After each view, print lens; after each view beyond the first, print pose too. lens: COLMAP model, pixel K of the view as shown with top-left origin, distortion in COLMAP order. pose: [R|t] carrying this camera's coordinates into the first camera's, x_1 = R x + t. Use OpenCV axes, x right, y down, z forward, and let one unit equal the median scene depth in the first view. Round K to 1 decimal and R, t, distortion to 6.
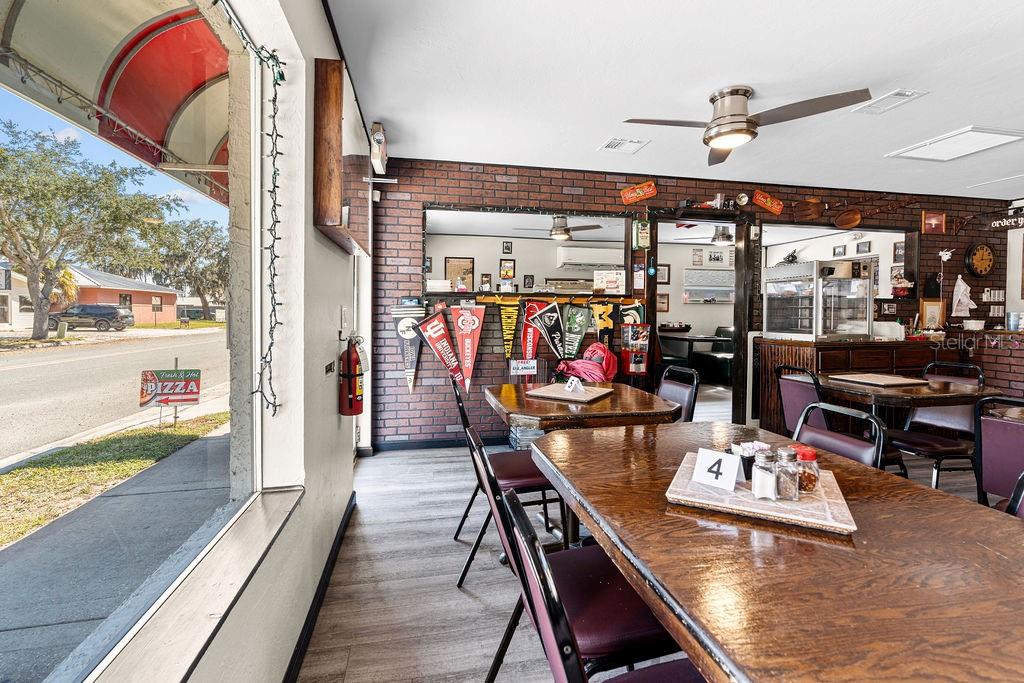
lens RADIAL K [[461.3, 0, 517.8], [0, 461.3, 324.8], [0, 0, 1]] dist [-0.000607, -0.000199]
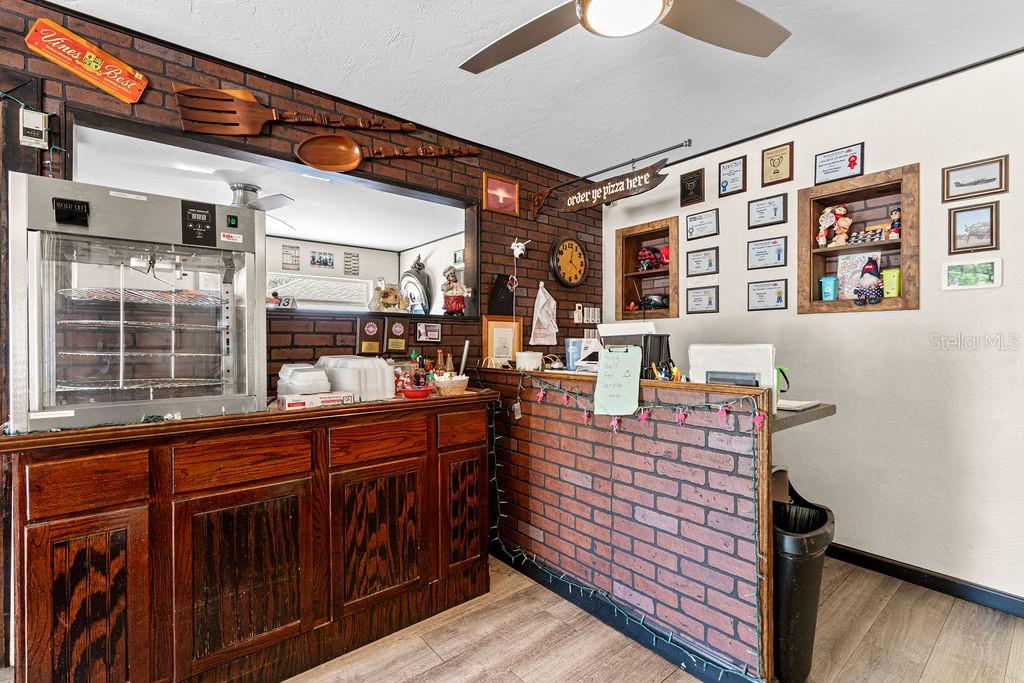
lens RADIAL K [[461.3, 0, 511.3], [0, 461.3, 341.6], [0, 0, 1]] dist [-0.000607, -0.000199]
pose [[0.886078, -0.004379, 0.463515, 0.620655], [0.015381, 0.999682, -0.019959, -0.010309], [-0.463280, 0.024815, 0.885864, 0.442011]]
